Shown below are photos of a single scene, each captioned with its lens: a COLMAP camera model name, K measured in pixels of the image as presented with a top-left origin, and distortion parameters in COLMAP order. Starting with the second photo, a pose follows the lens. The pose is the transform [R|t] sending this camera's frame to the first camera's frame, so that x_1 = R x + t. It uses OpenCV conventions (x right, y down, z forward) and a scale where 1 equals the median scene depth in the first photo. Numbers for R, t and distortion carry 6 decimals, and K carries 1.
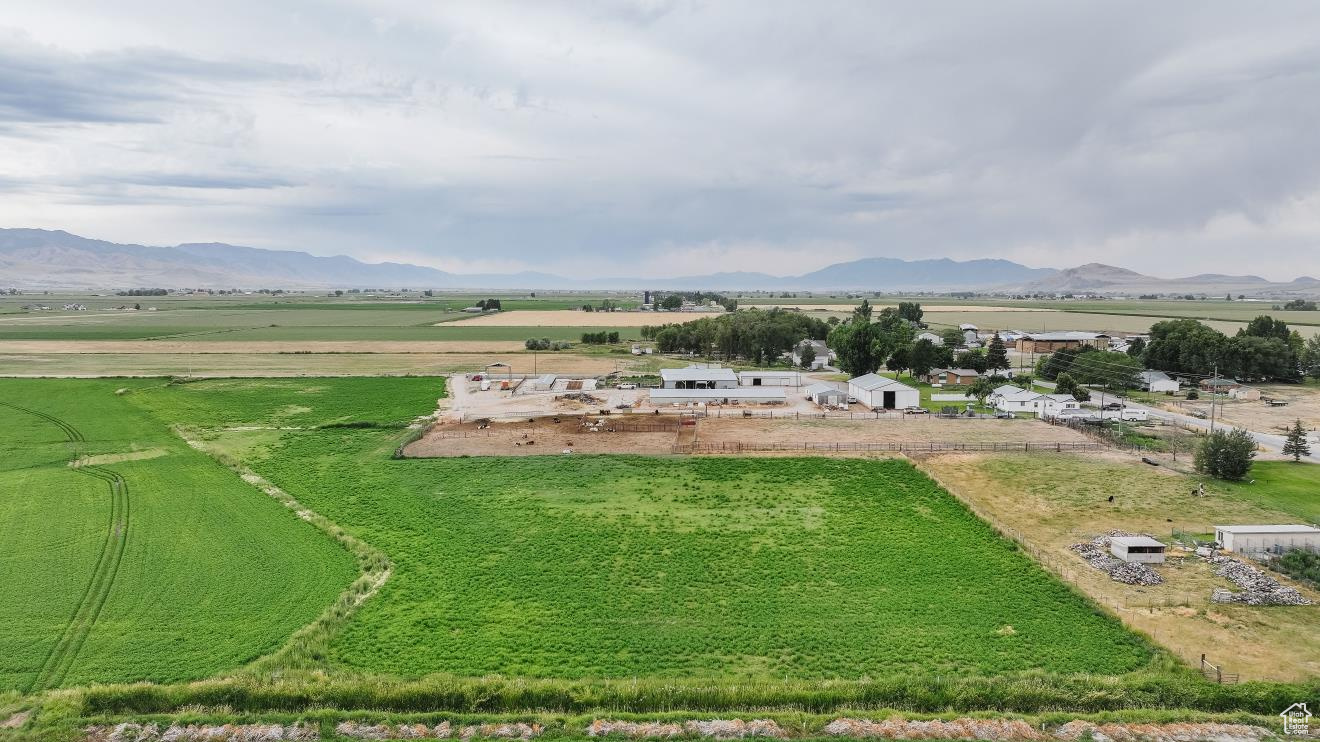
lens RADIAL K [[917.8, 0, 660.0], [0, 917.8, 371.0], [0, 0, 1]] dist [-0.004446, 0.022192]
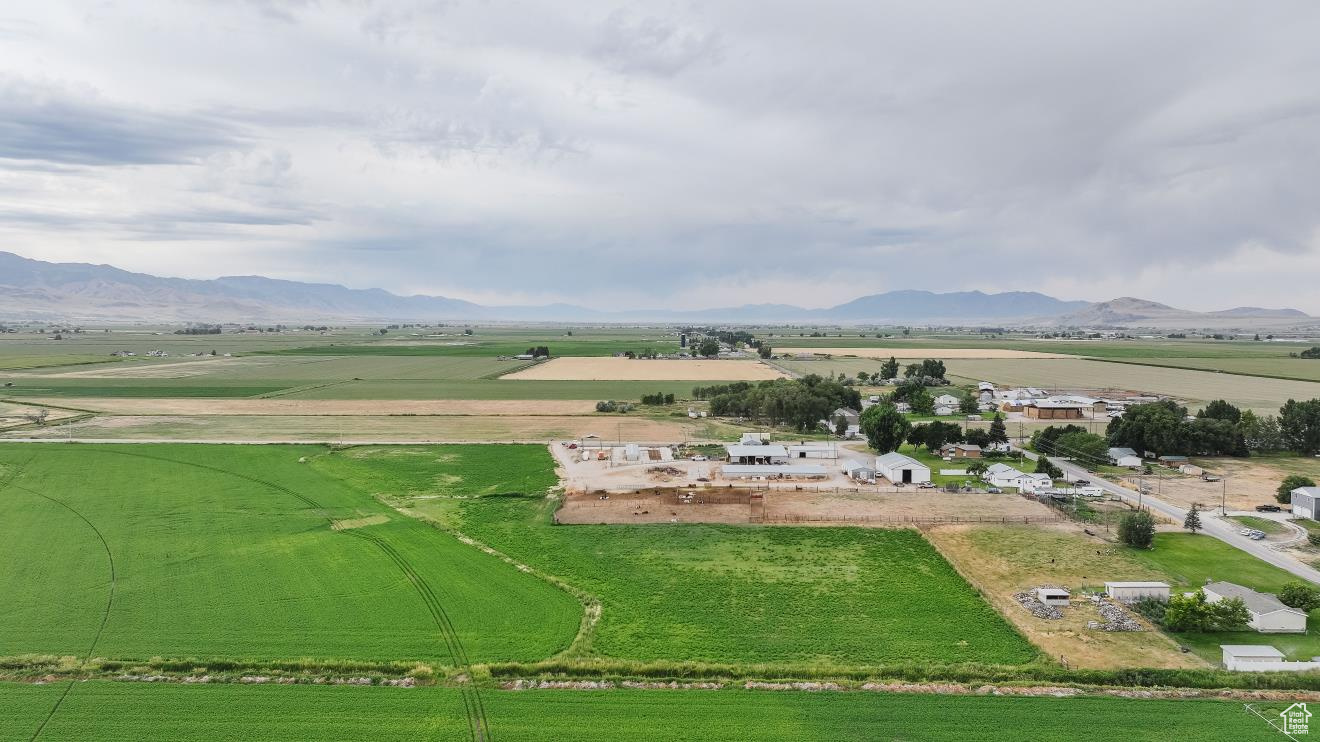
lens RADIAL K [[917.8, 0, 660.0], [0, 917.8, 371.0], [0, 0, 1]] dist [-0.004446, 0.022192]
pose [[0.999518, 0.002260, -0.030969, -0.081925], [-0.003317, 0.999412, -0.034121, -0.095907], [0.030874, 0.034207, 0.998938, -0.427545]]
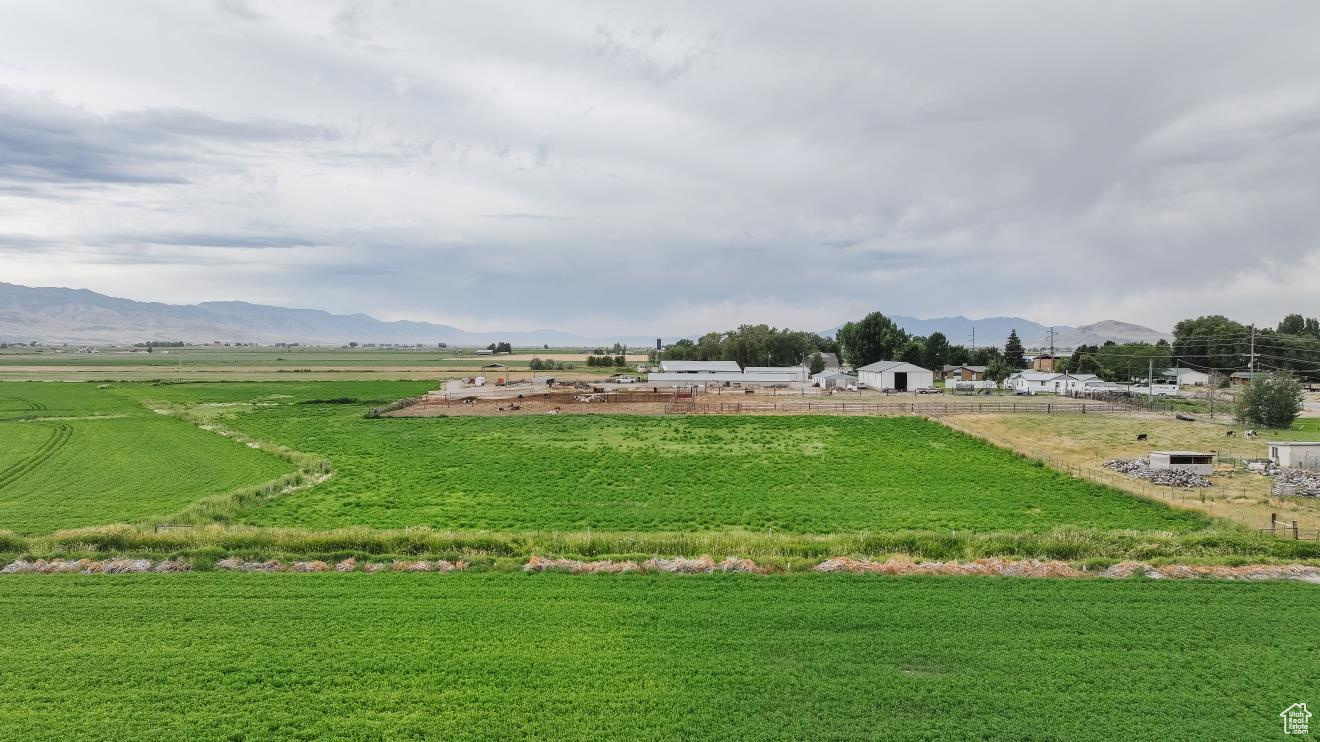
lens RADIAL K [[917.8, 0, 660.0], [0, 917.8, 371.0], [0, 0, 1]] dist [-0.004446, 0.022192]
pose [[0.999878, 0.001071, -0.015612, 0.022467], [-0.002057, 0.997993, -0.063297, 0.107121], [0.015512, 0.063321, 0.997873, 0.070539]]
